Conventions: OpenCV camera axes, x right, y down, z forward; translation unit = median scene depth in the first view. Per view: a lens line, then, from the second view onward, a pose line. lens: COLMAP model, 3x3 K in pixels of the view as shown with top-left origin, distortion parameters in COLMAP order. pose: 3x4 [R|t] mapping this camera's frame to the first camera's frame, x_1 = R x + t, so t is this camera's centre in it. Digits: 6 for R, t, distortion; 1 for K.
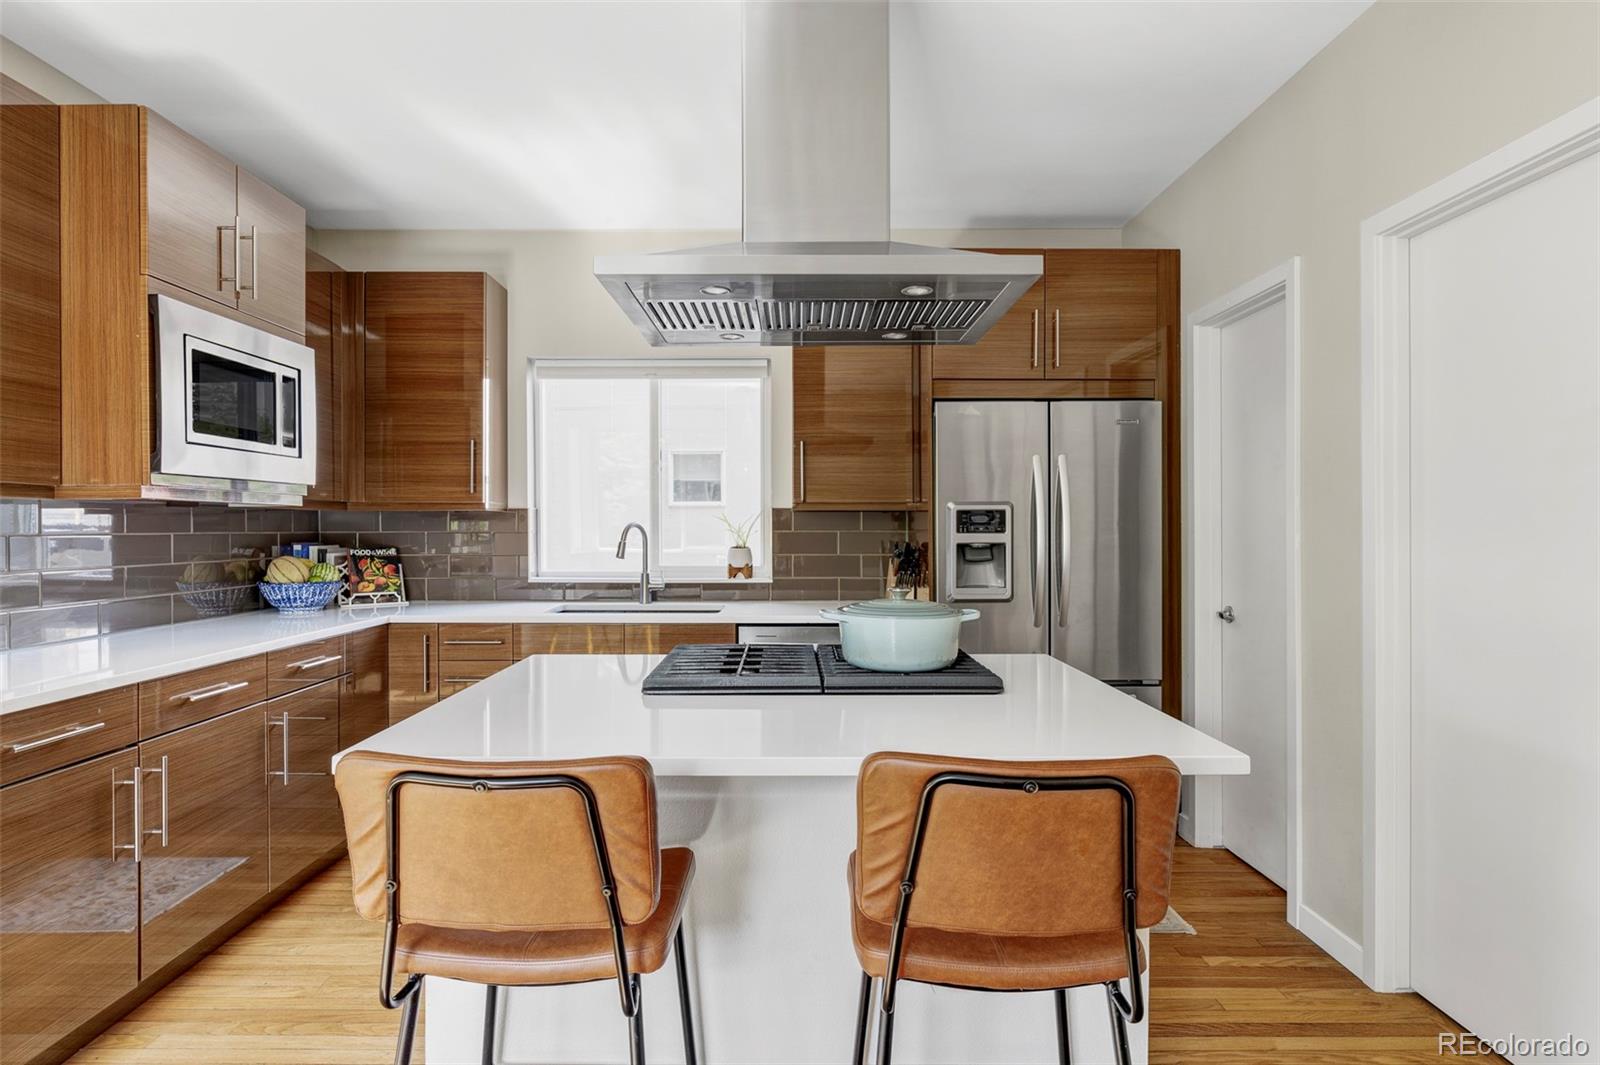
lens RADIAL K [[857.6, 0, 795.2], [0, 857.6, 529.1], [0, 0, 1]] dist [-0.005826, -0.000673]
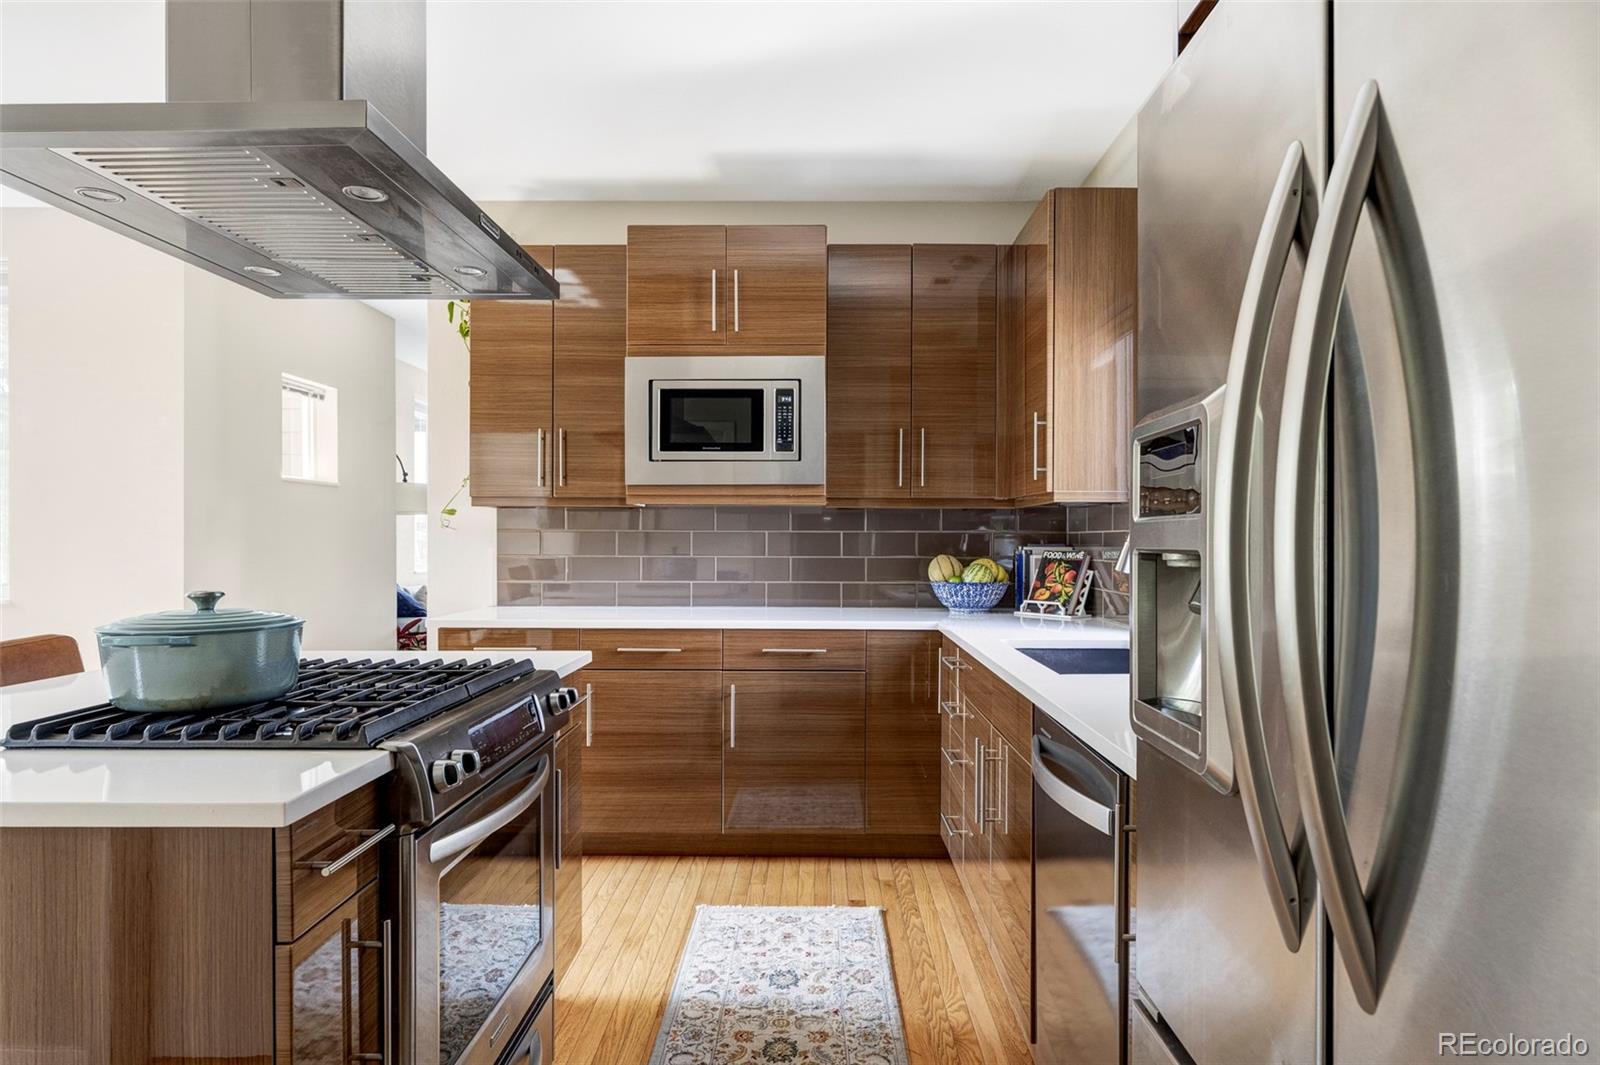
lens RADIAL K [[928.7, 0, 801.6], [0, 928.7, 540.6], [0, 0, 1]] dist [-0.023148, 0.002594]
pose [[-0.016995, 0.006484, -0.999835, 0.611821], [-0.007195, 0.999952, 0.006607, 0.011133], [0.999830, 0.007306, -0.016947, 1.040570]]
